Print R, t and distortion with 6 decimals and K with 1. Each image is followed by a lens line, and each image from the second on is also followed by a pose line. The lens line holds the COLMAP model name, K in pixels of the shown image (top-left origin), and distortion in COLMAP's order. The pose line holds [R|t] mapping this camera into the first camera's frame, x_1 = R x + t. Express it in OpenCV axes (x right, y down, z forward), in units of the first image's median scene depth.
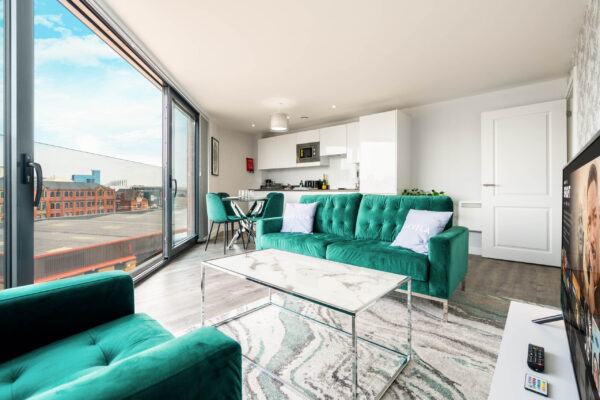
lens RADIAL K [[275.9, 0, 298.1], [0, 275.9, 188.0], [0, 0, 1]] dist [-0.001598, 0.000084]
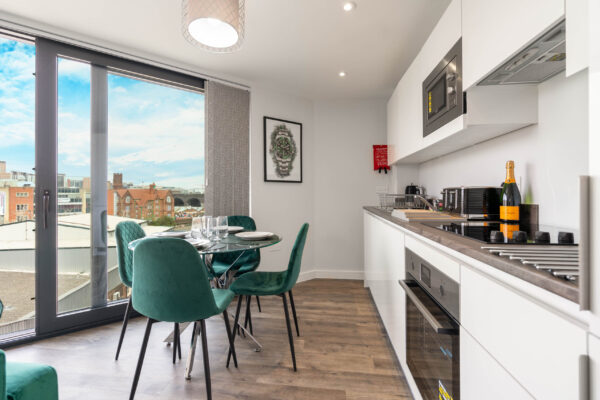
lens RADIAL K [[275.9, 0, 298.1], [0, 275.9, 188.0], [0, 0, 1]] dist [-0.001598, 0.000084]
pose [[0.553632, -0.020951, -0.832498, 0.290415], [0.005349, 0.999752, -0.021603, -0.031514], [0.832744, 0.007507, 0.553607, 1.035055]]
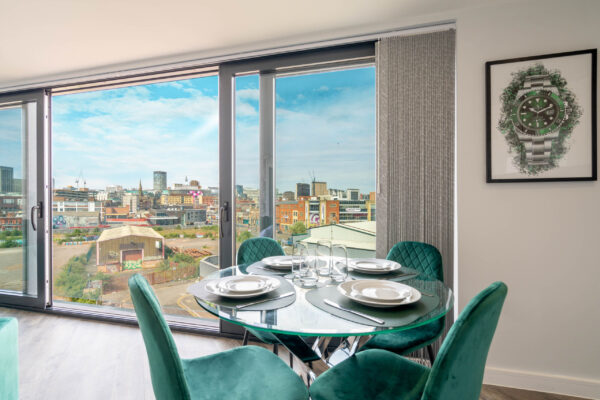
lens RADIAL K [[276.6, 0, 298.4], [0, 276.6, 205.9], [0, 0, 1]] dist [0.002234, 0.000686]
pose [[-0.324666, -0.000062, -0.945829, 0.079850], [0.002194, 0.999997, -0.000819, -0.031372], [0.945826, -0.002341, -0.324665, 1.258858]]
